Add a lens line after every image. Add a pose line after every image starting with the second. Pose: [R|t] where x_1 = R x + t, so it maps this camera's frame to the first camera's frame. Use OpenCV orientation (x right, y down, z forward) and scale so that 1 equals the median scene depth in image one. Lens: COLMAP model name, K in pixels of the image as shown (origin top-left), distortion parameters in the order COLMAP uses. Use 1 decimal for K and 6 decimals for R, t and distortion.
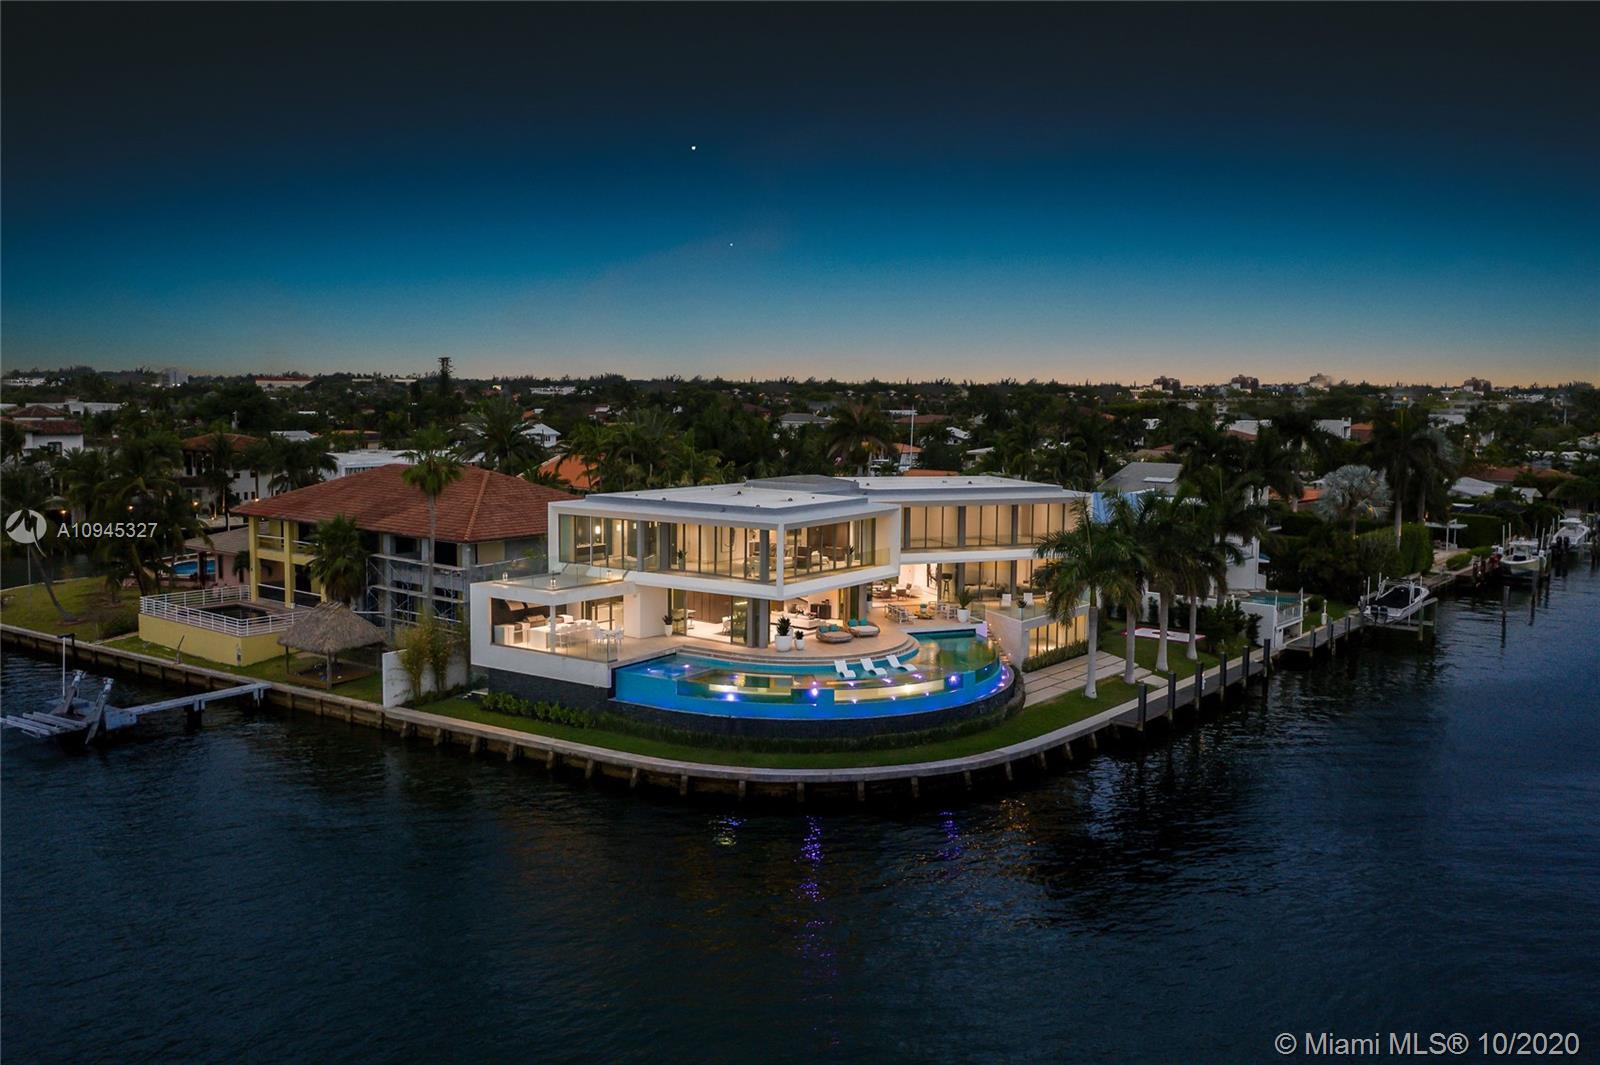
lens RADIAL K [[1349.6, 0, 800.0], [0, 1349.6, 532.5], [0, 0, 1]] dist [0.050888, 0.002811]
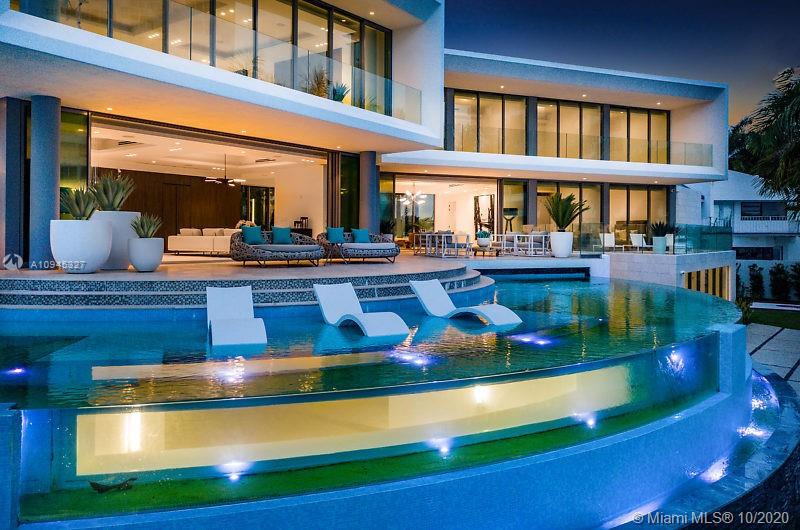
lens RADIAL K [[674.8, 0, 400.0], [0, 674.8, 265.0], [0, 0, 1]] dist [0.050888, 0.002811]
pose [[0.999453, 0.002097, 0.032999, 0.054105], [-0.000301, 0.998522, -0.054357, 0.091471], [-0.033064, 0.054318, 0.997976, 0.812019]]
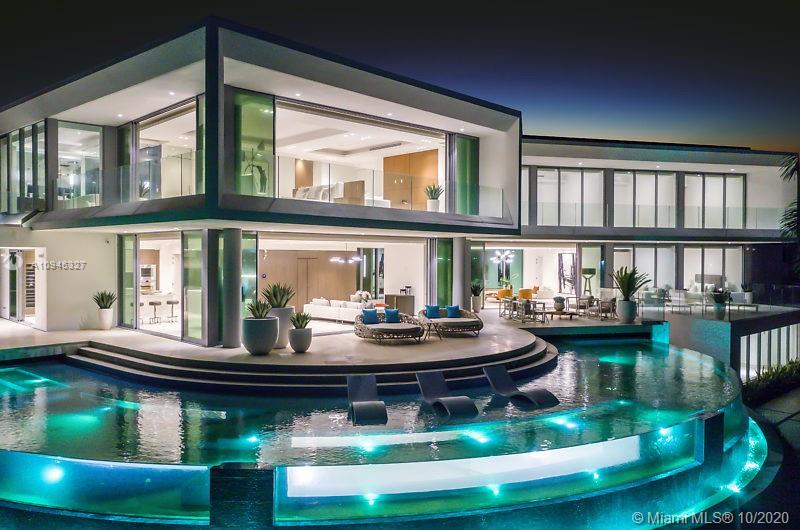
lens RADIAL K [[674.8, 0, 400.0], [0, 674.8, 265.0], [0, 0, 1]] dist [0.050888, 0.002811]
pose [[0.993189, 0.002280, -0.116496, 0.059985], [-0.012117, 0.996409, -0.083802, 0.073475], [0.115887, 0.084643, 0.989649, 0.746618]]
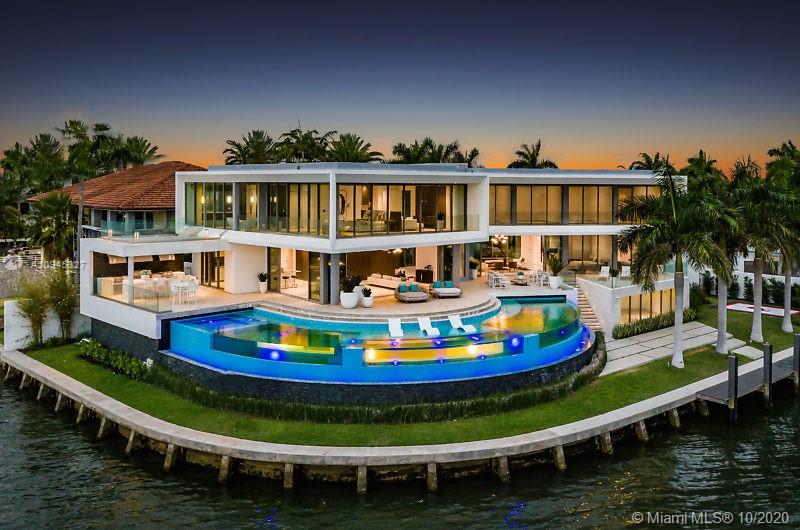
lens RADIAL K [[733.5, 0, 433.4], [0, 733.5, 182.0], [0, 0, 1]] dist [0.011154, -0.001349]
pose [[0.987910, -0.001078, -0.155027, 0.126982], [-0.015818, 0.994056, -0.107715, 0.051445], [0.154221, 0.108865, 0.982020, 0.459110]]
